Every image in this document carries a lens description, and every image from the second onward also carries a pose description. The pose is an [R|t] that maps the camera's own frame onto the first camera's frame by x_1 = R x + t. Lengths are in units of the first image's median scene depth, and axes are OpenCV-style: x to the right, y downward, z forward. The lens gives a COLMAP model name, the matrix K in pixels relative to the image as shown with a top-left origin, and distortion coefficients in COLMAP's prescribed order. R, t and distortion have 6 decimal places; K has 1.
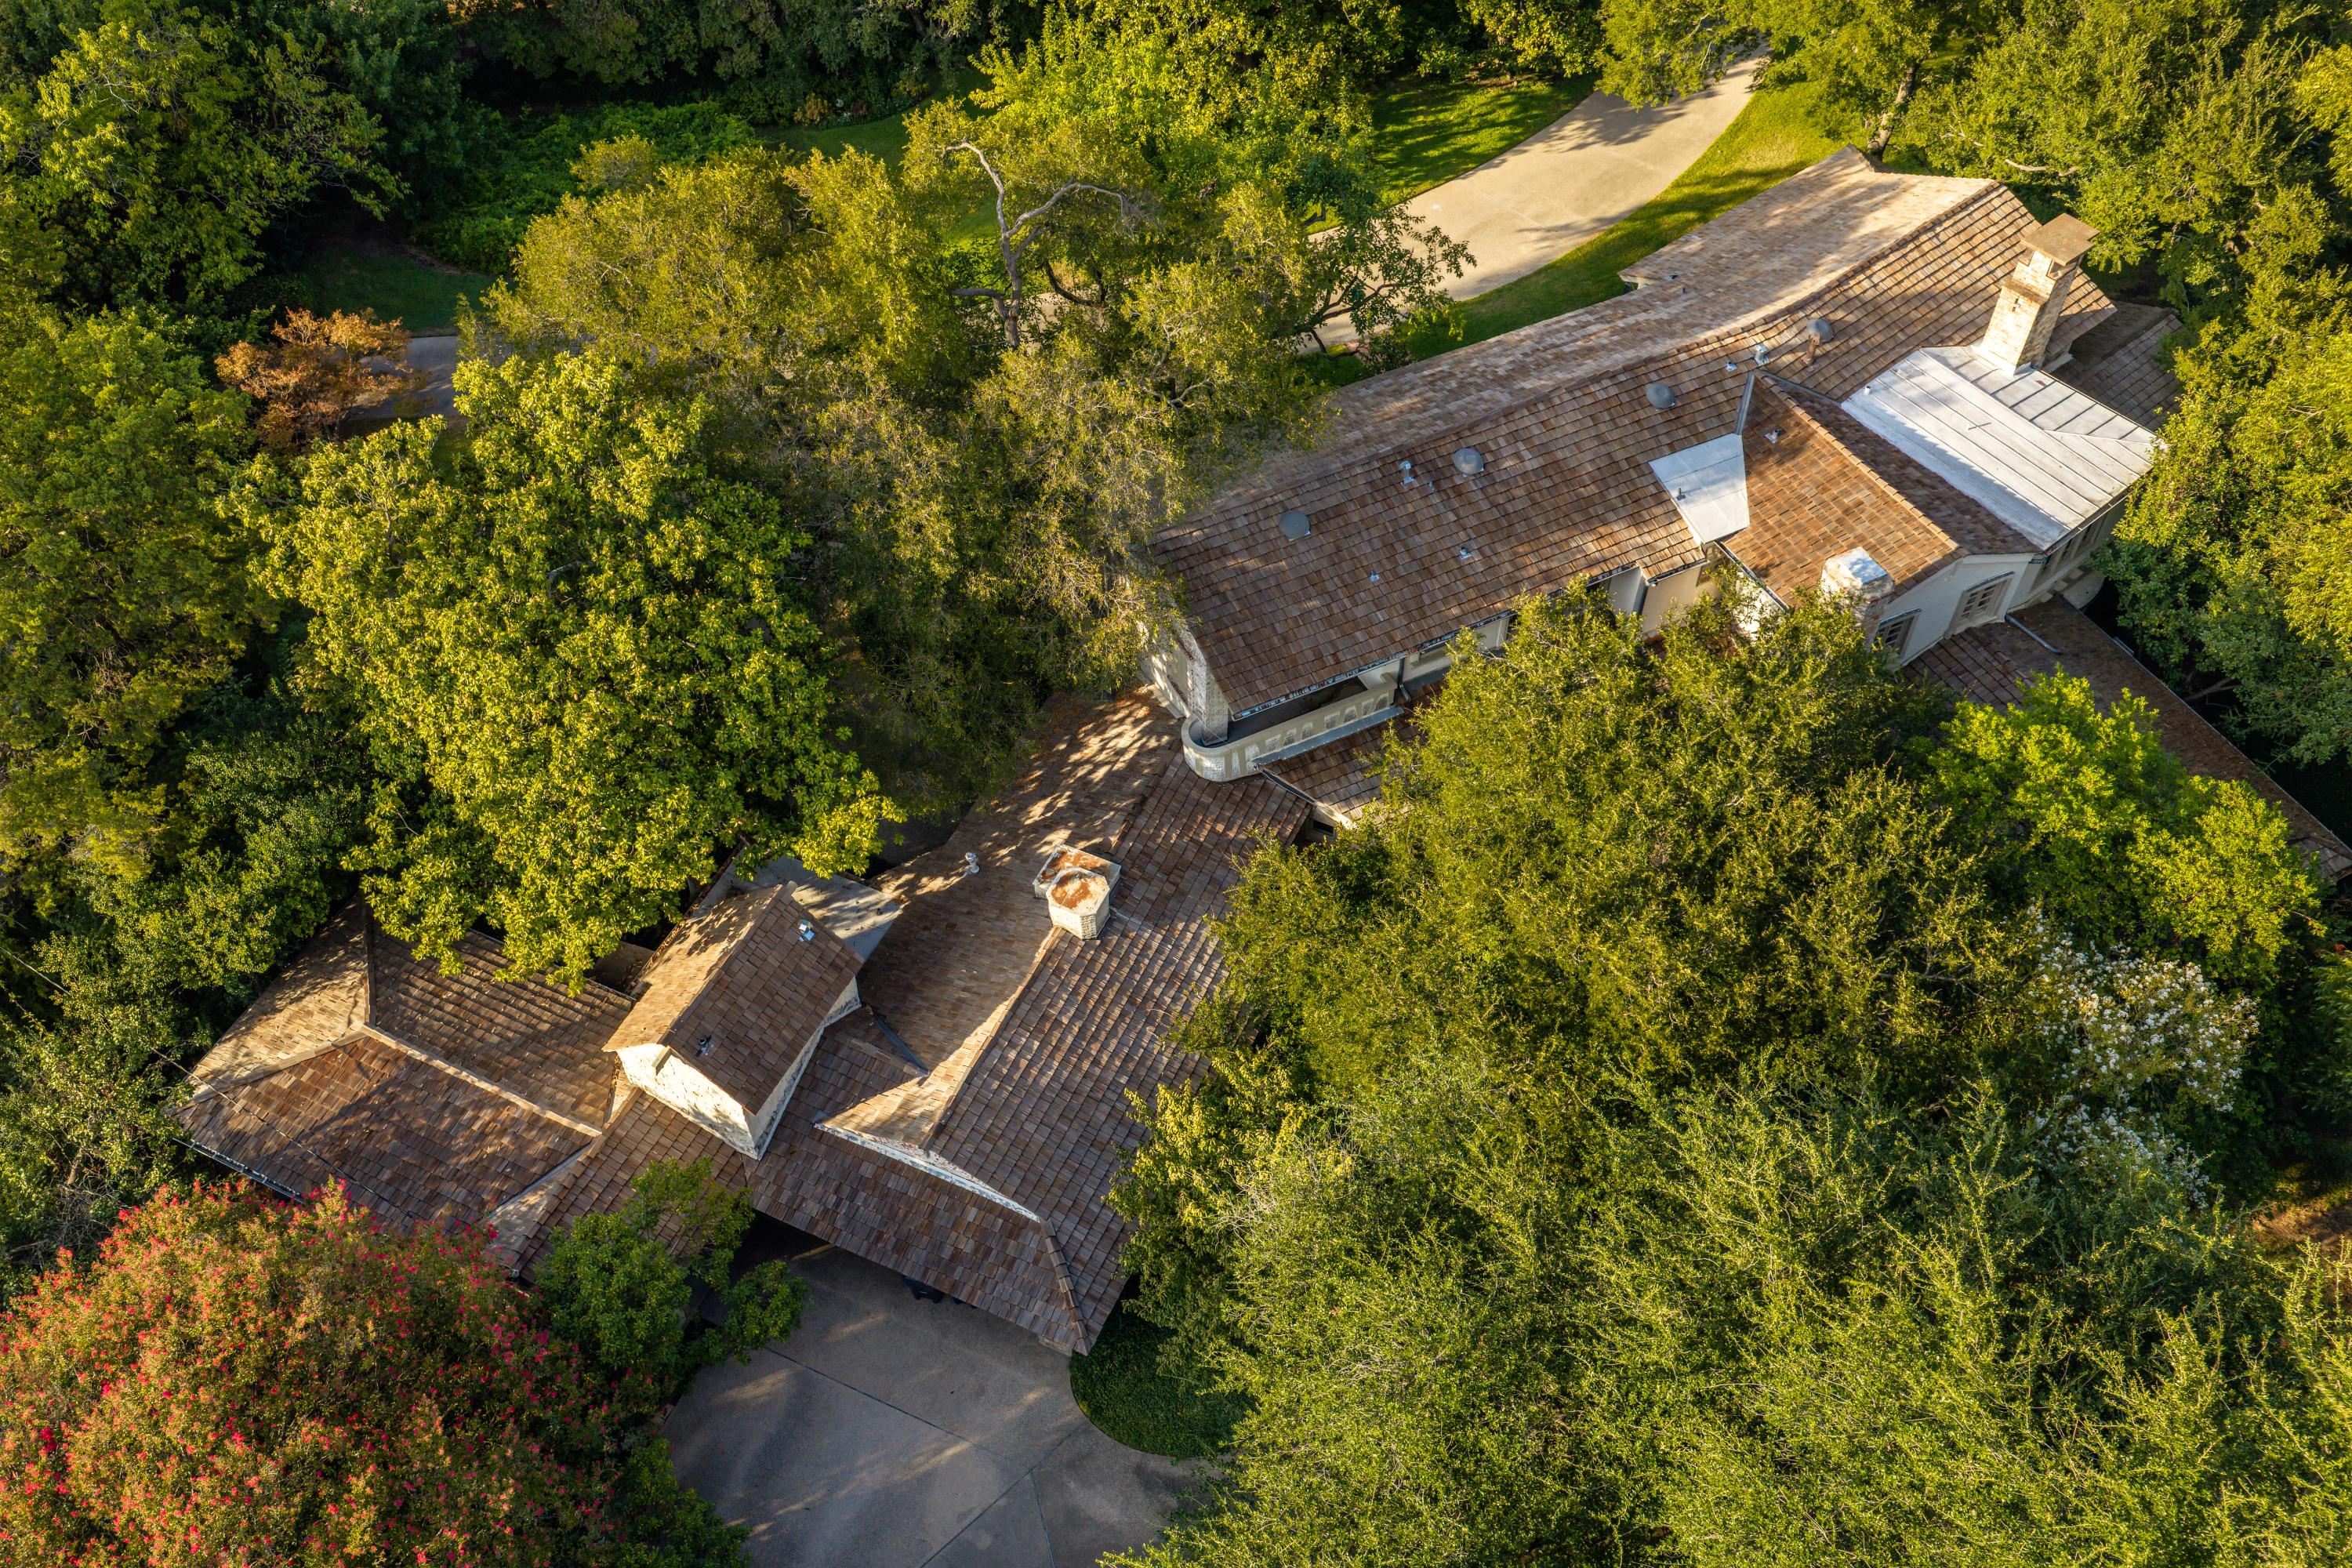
lens RADIAL K [[2159.4, 0, 1176.0], [0, 2159.4, 784.0], [0, 0, 1]] dist [0.046477, -0.102238]
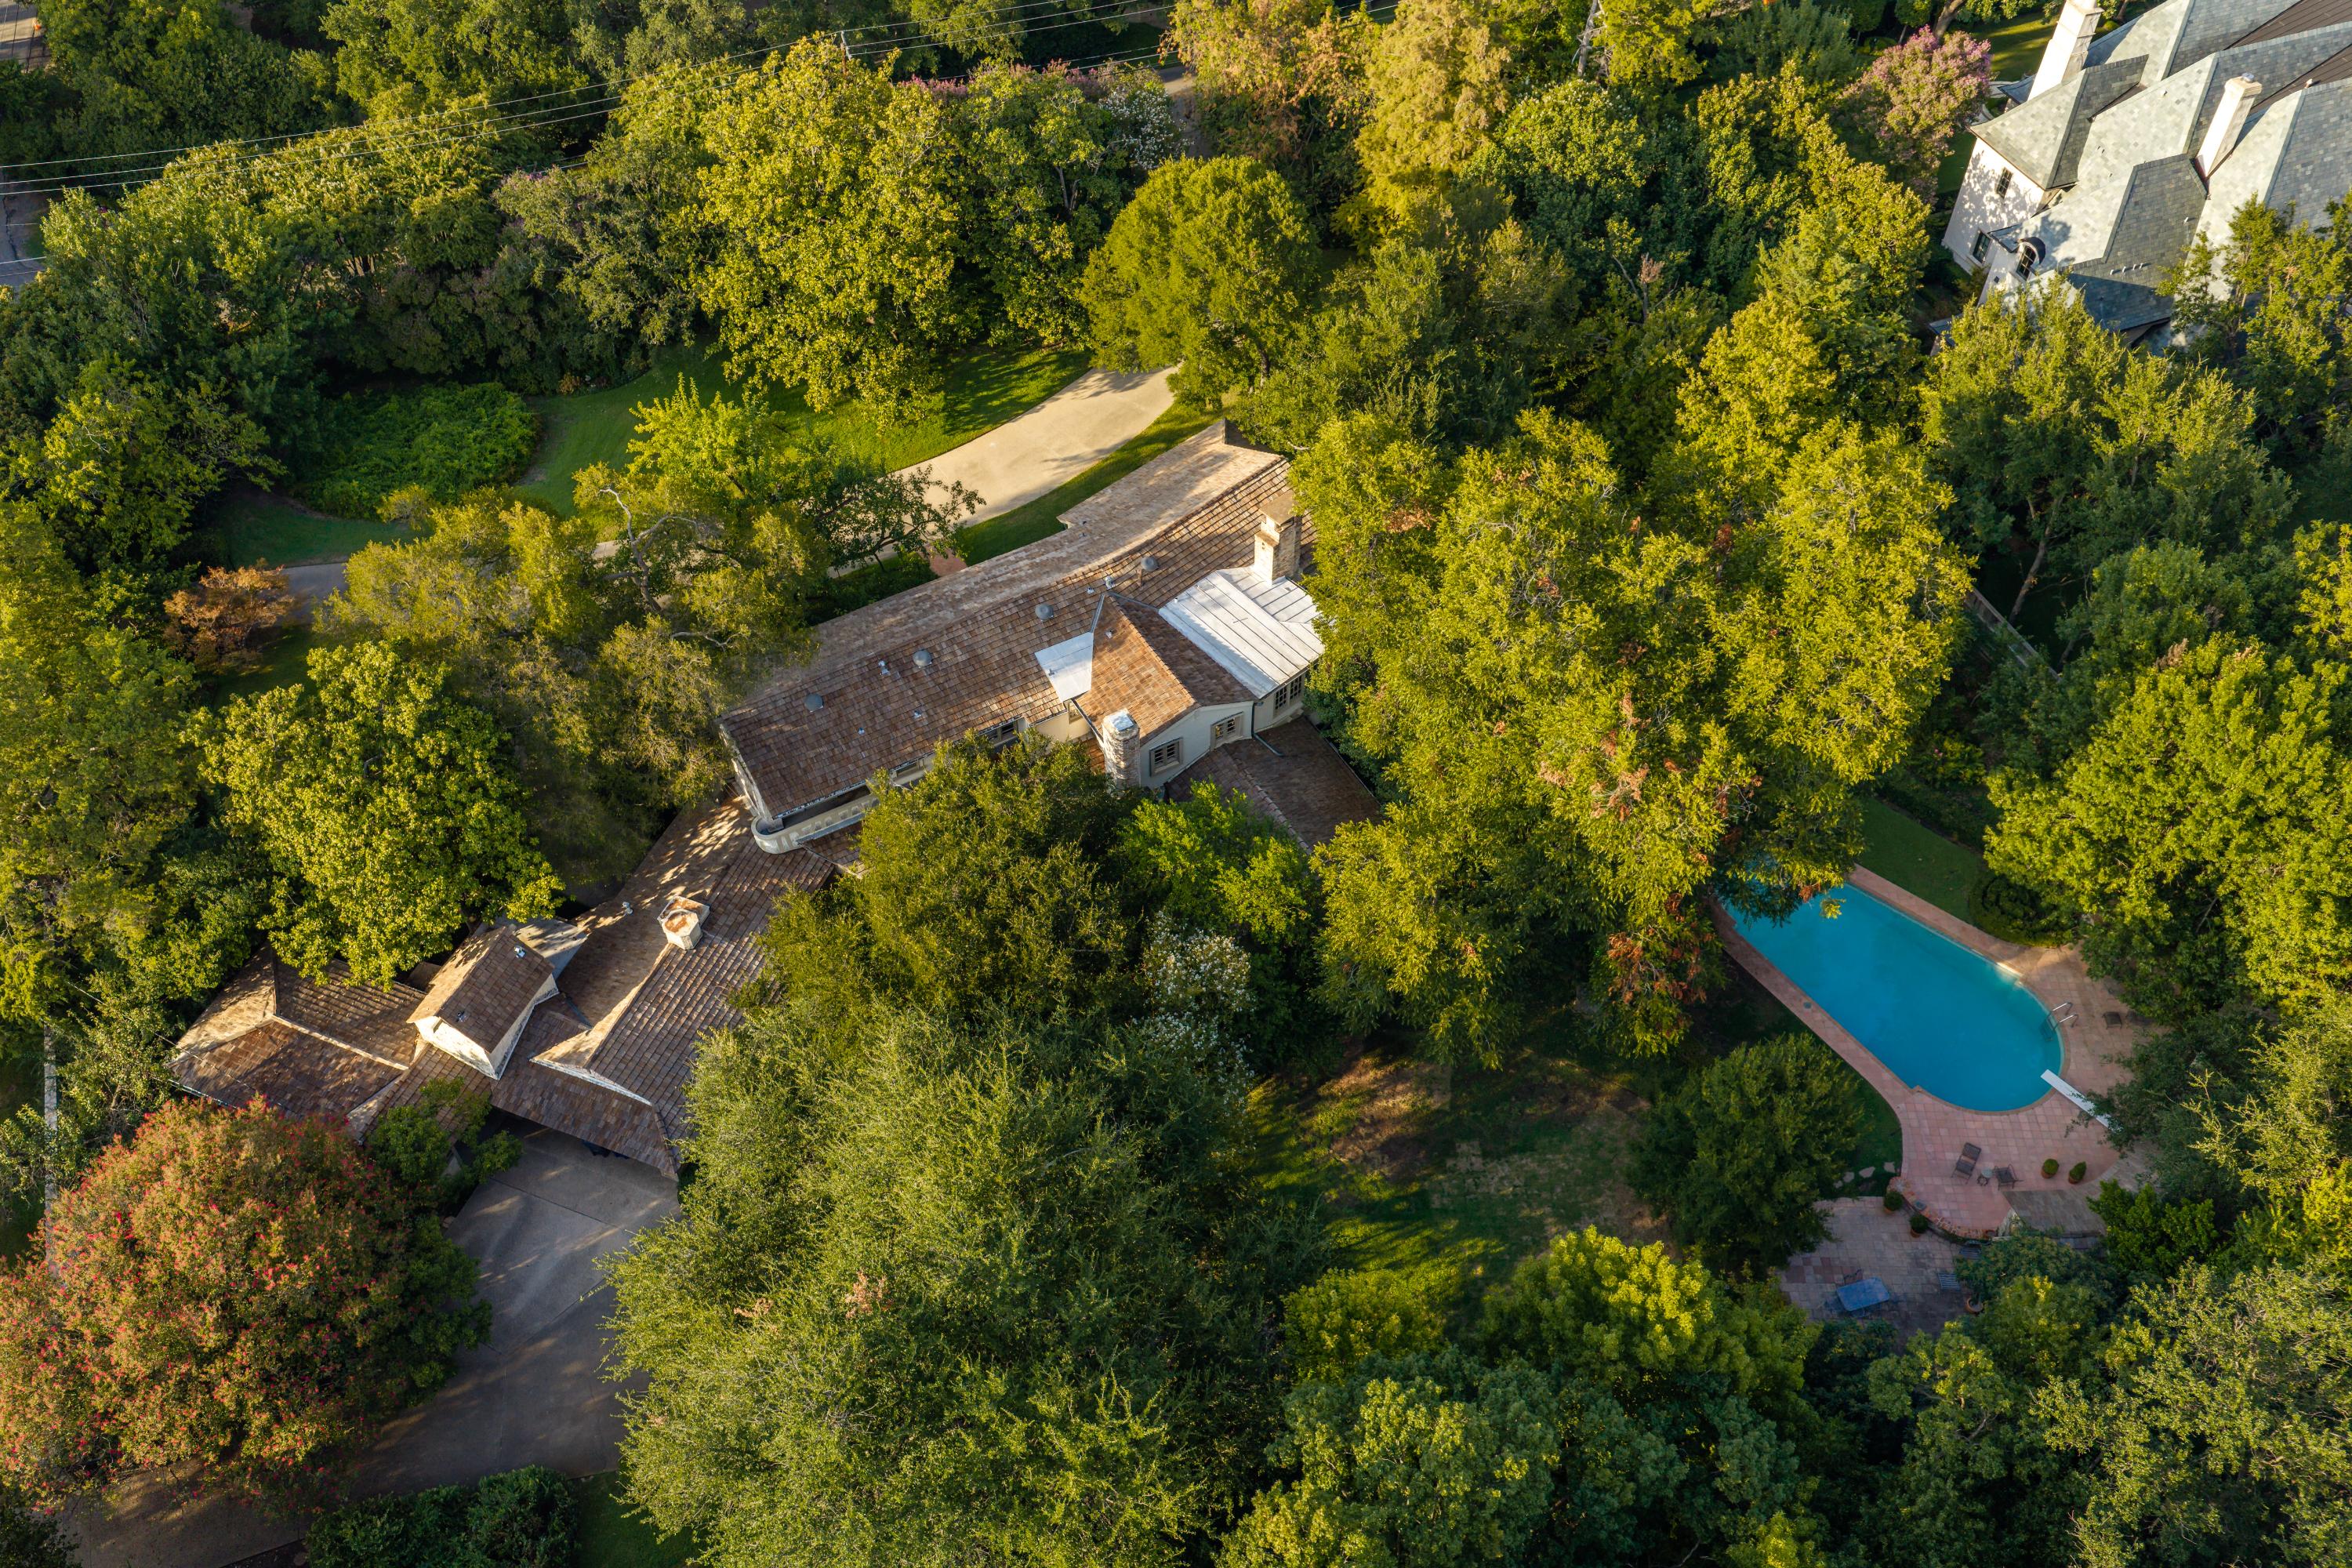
lens RADIAL K [[2159.4, 0, 1176.0], [0, 2159.4, 784.0], [0, 0, 1]] dist [0.046477, -0.102238]
pose [[0.998713, -0.039641, 0.031640, 0.320595], [0.039680, 0.999212, -0.000599, -0.048221], [-0.031592, 0.001854, 0.999499, -0.812520]]
